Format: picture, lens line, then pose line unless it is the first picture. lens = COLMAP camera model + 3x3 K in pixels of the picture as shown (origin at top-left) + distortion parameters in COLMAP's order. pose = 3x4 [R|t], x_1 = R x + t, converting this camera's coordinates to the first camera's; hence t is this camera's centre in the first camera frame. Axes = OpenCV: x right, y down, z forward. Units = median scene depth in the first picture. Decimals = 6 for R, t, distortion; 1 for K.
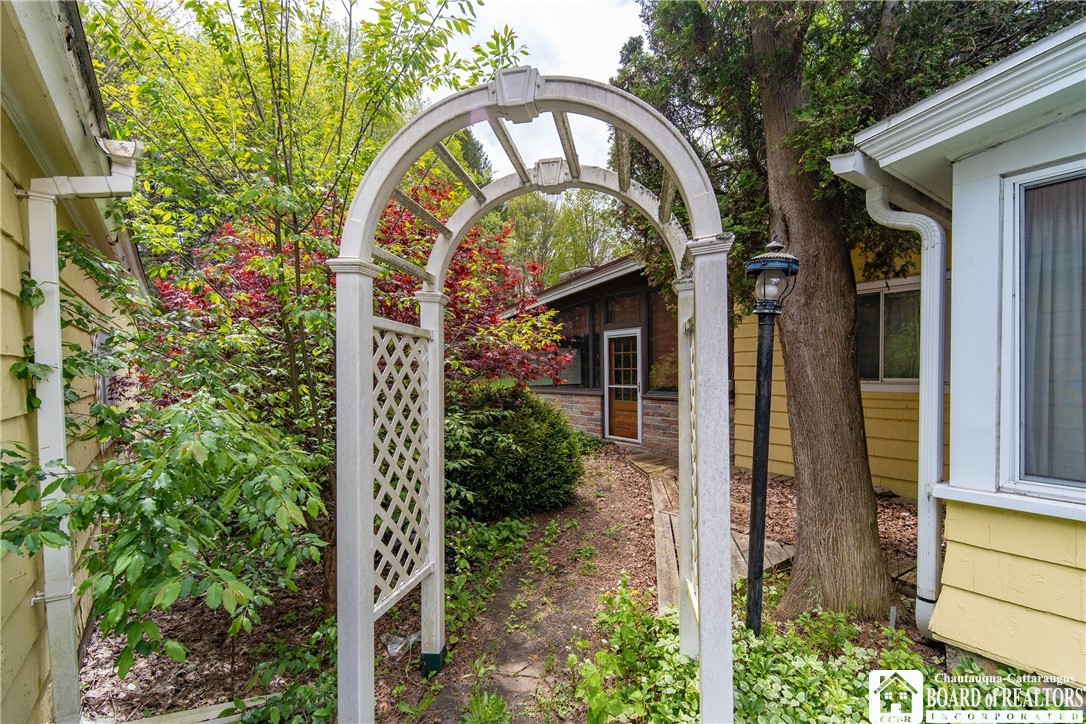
lens RADIAL K [[499.3, 0, 535.9], [0, 499.3, 373.3], [0, 0, 1]] dist [0.000467, 0.000024]
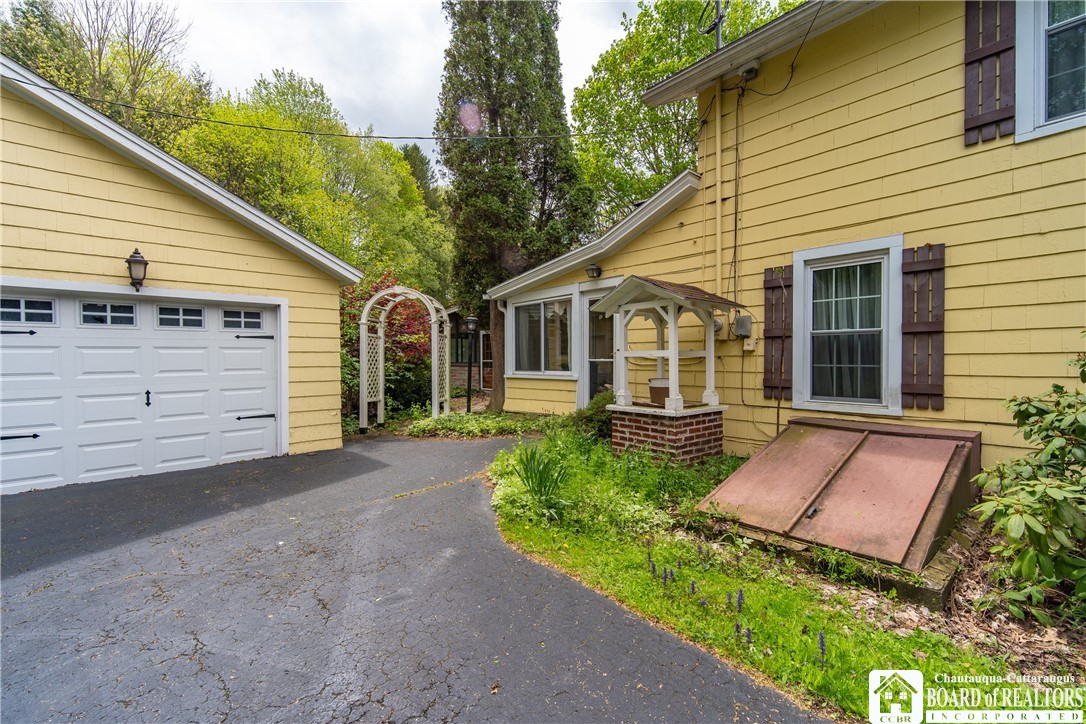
lens RADIAL K [[454.5, 0, 535.2], [0, 454.5, 362.4], [0, 0, 1]] dist [0.001836, 0.000250]
pose [[0.993140, 0.000814, 0.116929, 0.572306], [-0.001180, 0.999995, 0.003062, 0.104802], [-0.116926, -0.003179, 0.993136, -2.669959]]
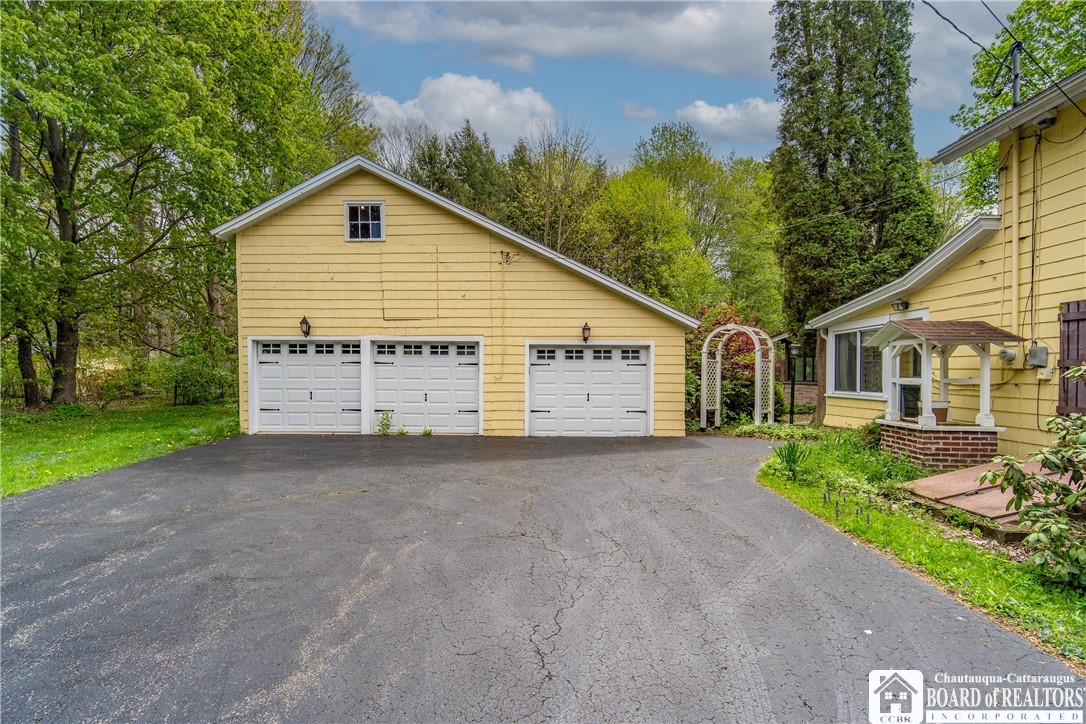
lens RADIAL K [[480.2, 0, 531.1], [0, 480.2, 371.0], [0, 0, 1]] dist [0.004456, 0.000439]
pose [[0.802930, 0.012541, -0.595941, 1.206835], [-0.016797, 0.999858, -0.001589, 0.058759], [0.595836, 0.011286, 0.803027, -4.167490]]
